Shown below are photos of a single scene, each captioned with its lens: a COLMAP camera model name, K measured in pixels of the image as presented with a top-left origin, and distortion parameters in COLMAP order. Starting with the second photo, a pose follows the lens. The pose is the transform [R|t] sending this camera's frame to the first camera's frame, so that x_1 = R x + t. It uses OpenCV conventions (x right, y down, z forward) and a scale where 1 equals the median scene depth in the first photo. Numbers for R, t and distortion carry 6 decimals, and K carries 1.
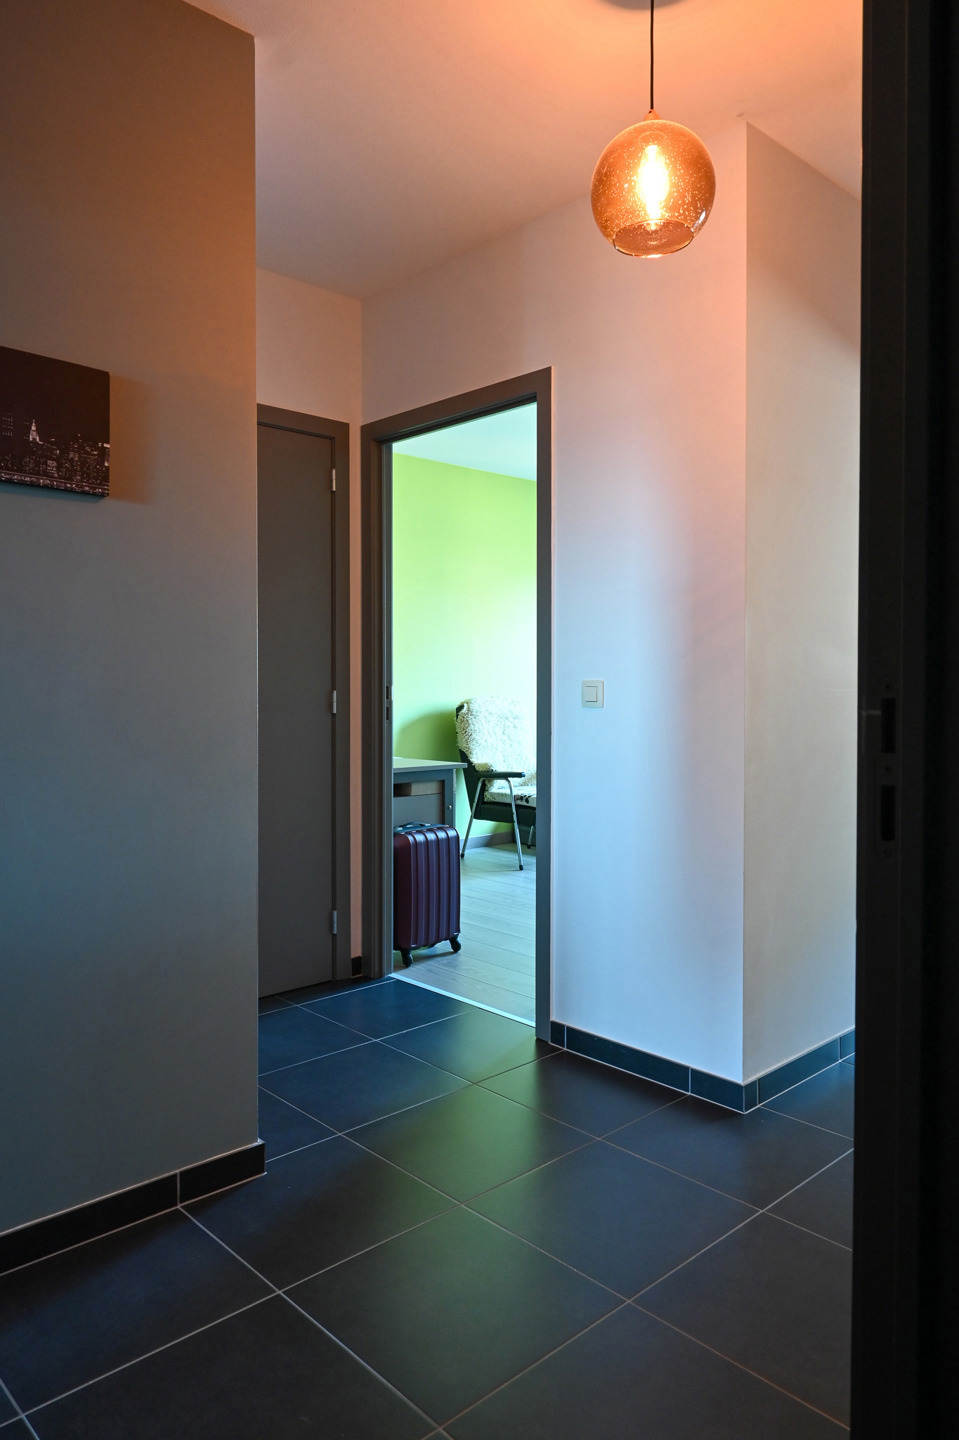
lens RADIAL K [[988.5, 0, 479.5], [0, 988.5, 720.0], [0, 0, 1]] dist [-0.002099, -0.001554]
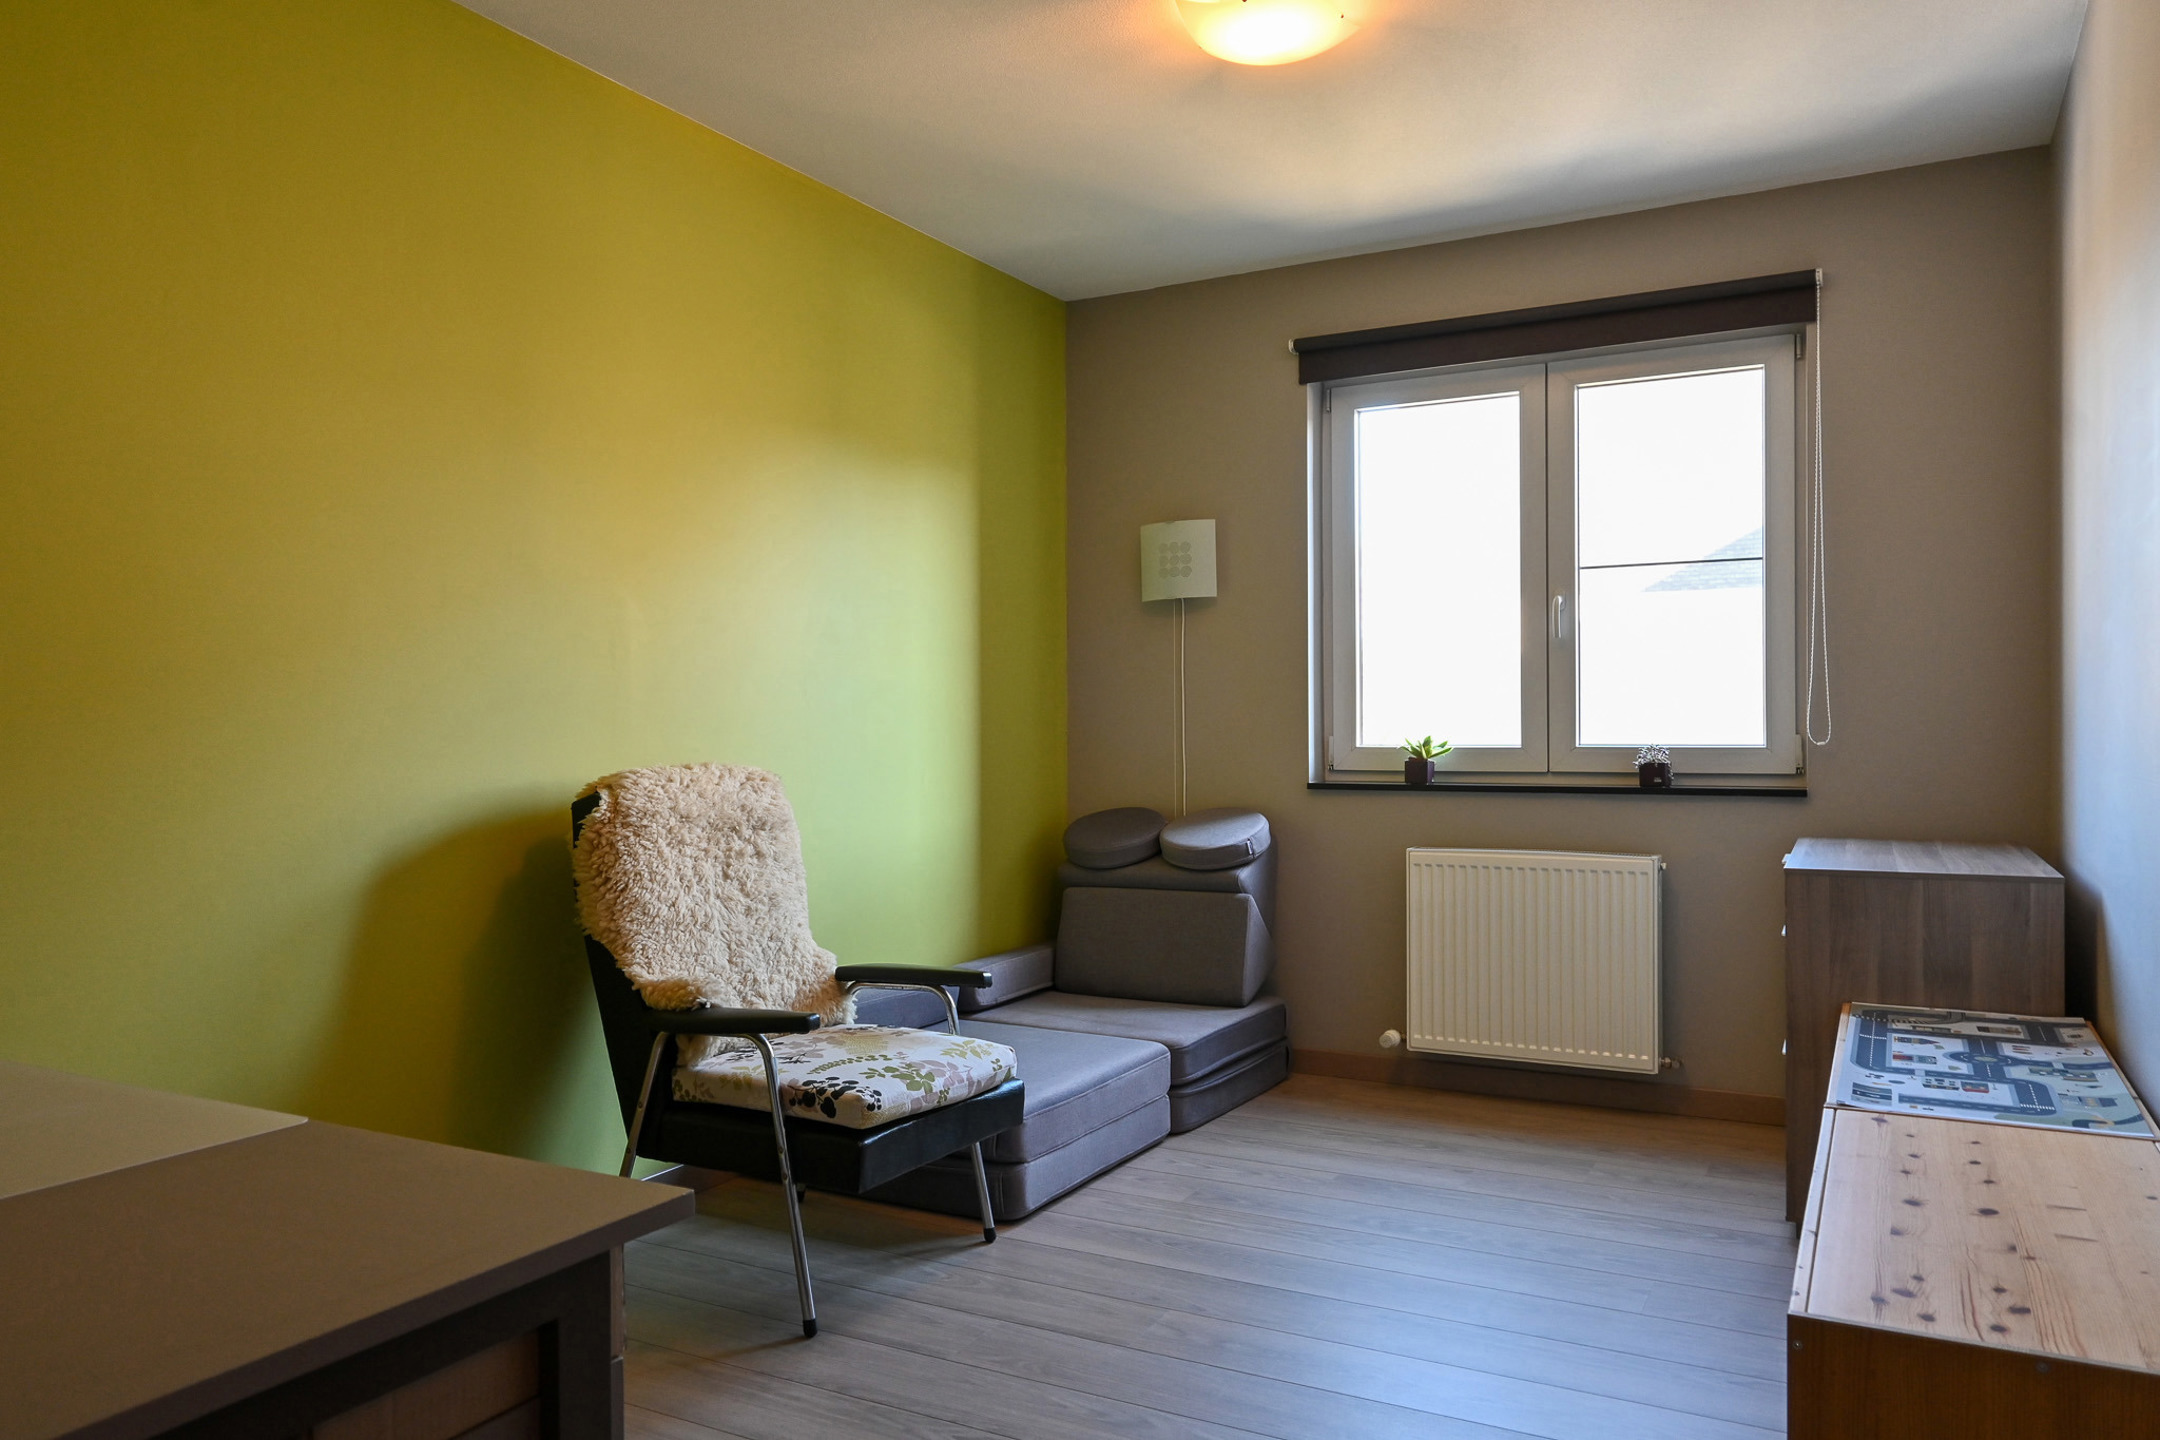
lens RADIAL K [[1482.8, 0, 1080.0], [0, 1482.8, 720.0], [0, 0, 1]] dist [-0.002099, -0.001554]
pose [[0.947713, -0.014544, 0.318791, -0.020899], [0.027729, 0.998936, -0.036859, -0.017253], [-0.317916, 0.043772, 0.947108, 0.507179]]
